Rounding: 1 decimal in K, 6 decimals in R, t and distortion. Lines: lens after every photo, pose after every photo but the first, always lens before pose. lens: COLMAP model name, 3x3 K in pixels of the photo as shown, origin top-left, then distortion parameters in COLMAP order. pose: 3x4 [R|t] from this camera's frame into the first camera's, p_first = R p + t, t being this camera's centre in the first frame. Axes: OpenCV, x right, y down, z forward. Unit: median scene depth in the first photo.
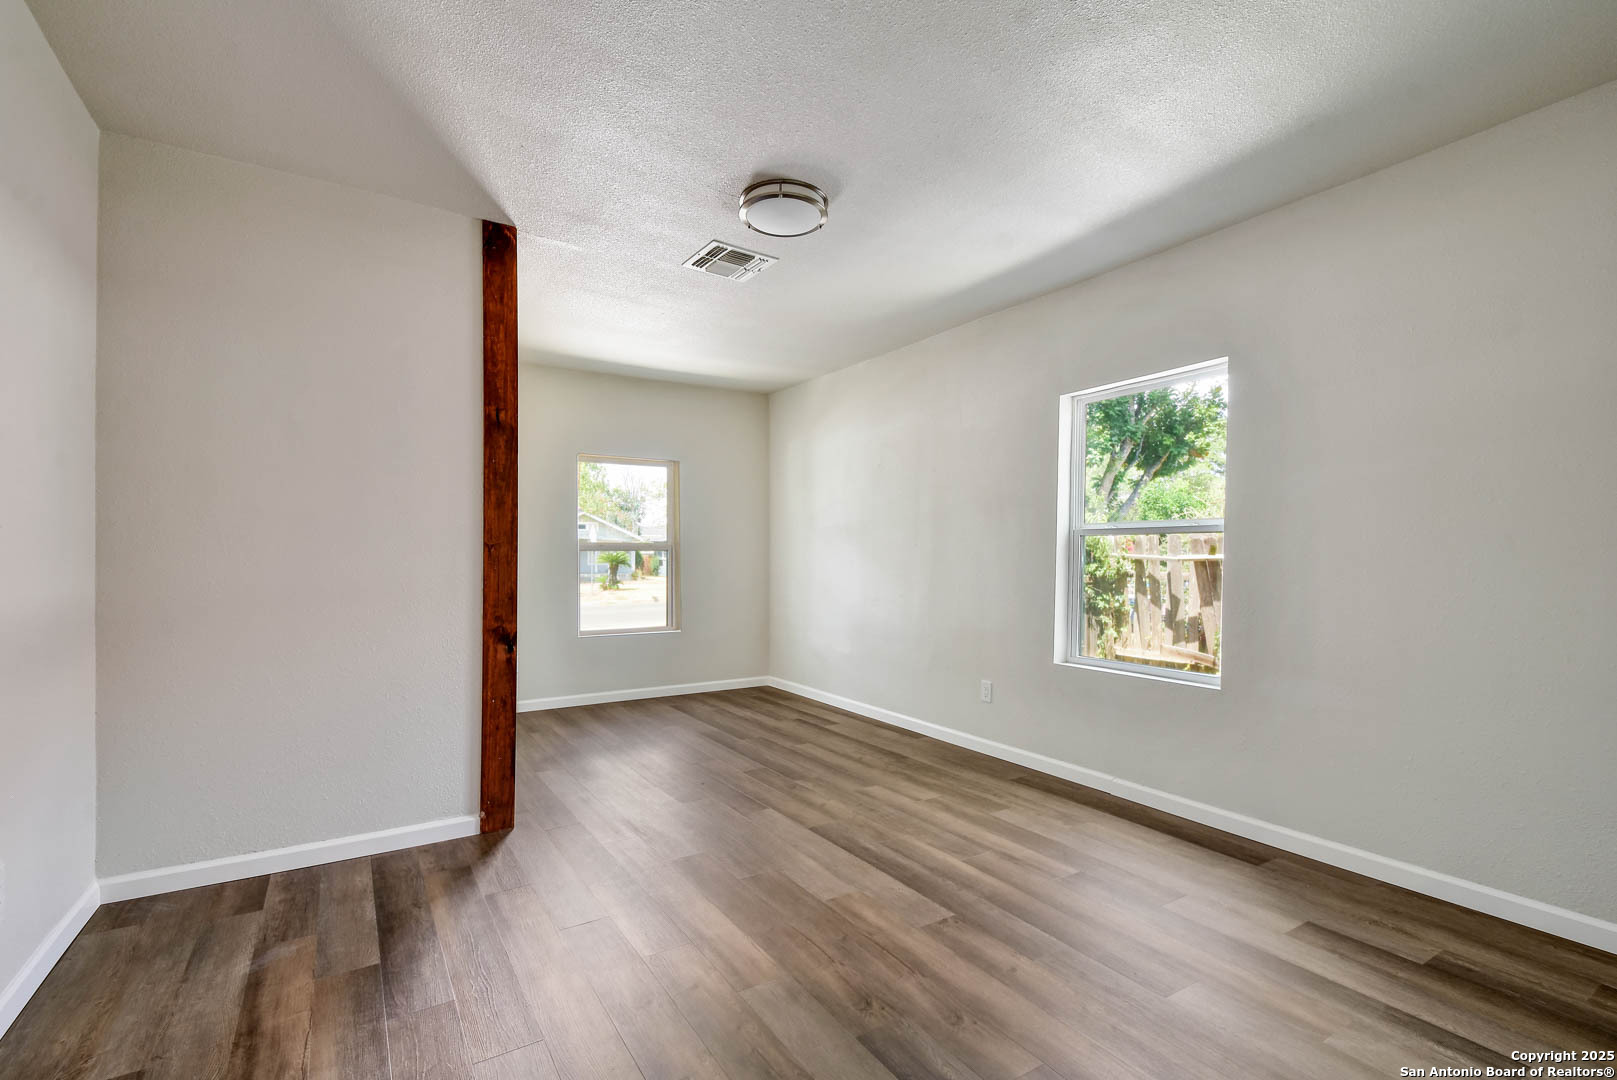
lens RADIAL K [[725.4, 0, 792.1], [0, 725.4, 555.8], [0, 0, 1]] dist [-0.000058, -0.000453]
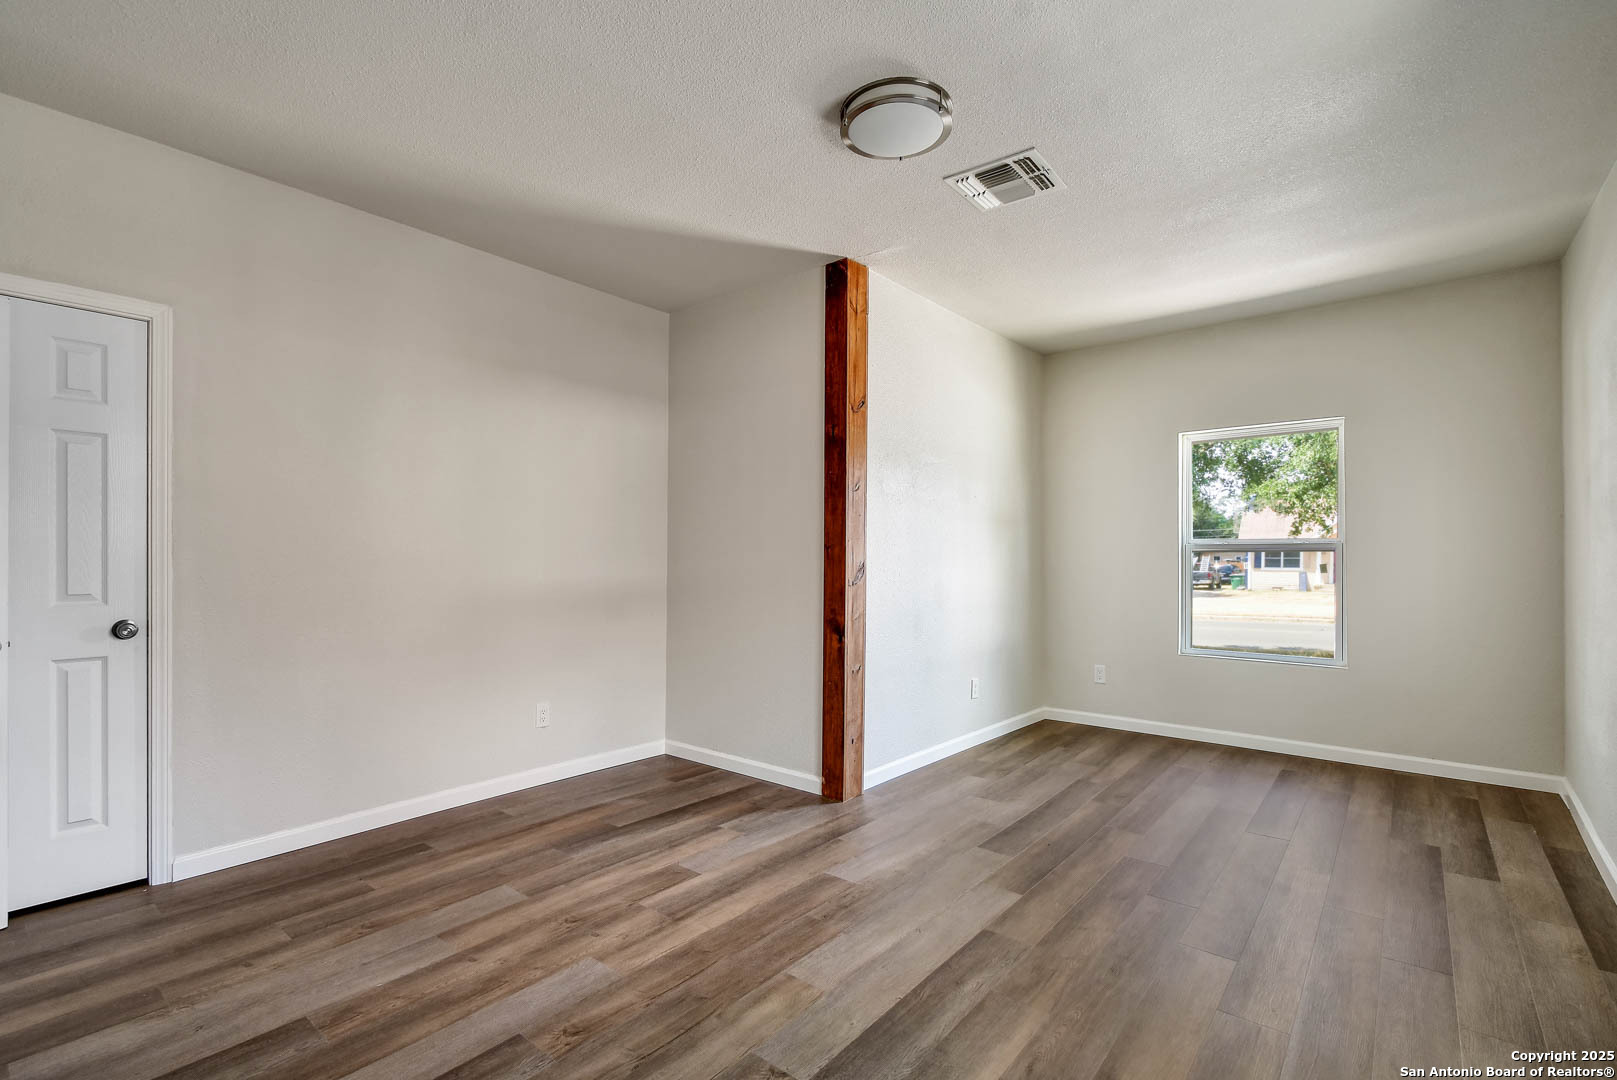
lens RADIAL K [[725.4, 0, 792.1], [0, 725.4, 555.8], [0, 0, 1]] dist [-0.000058, -0.000453]
pose [[0.315441, -0.000165, -0.948945, 0.651952], [-0.005179, 0.999985, -0.001896, 0.002892], [0.948931, 0.005513, 0.315436, 0.585970]]
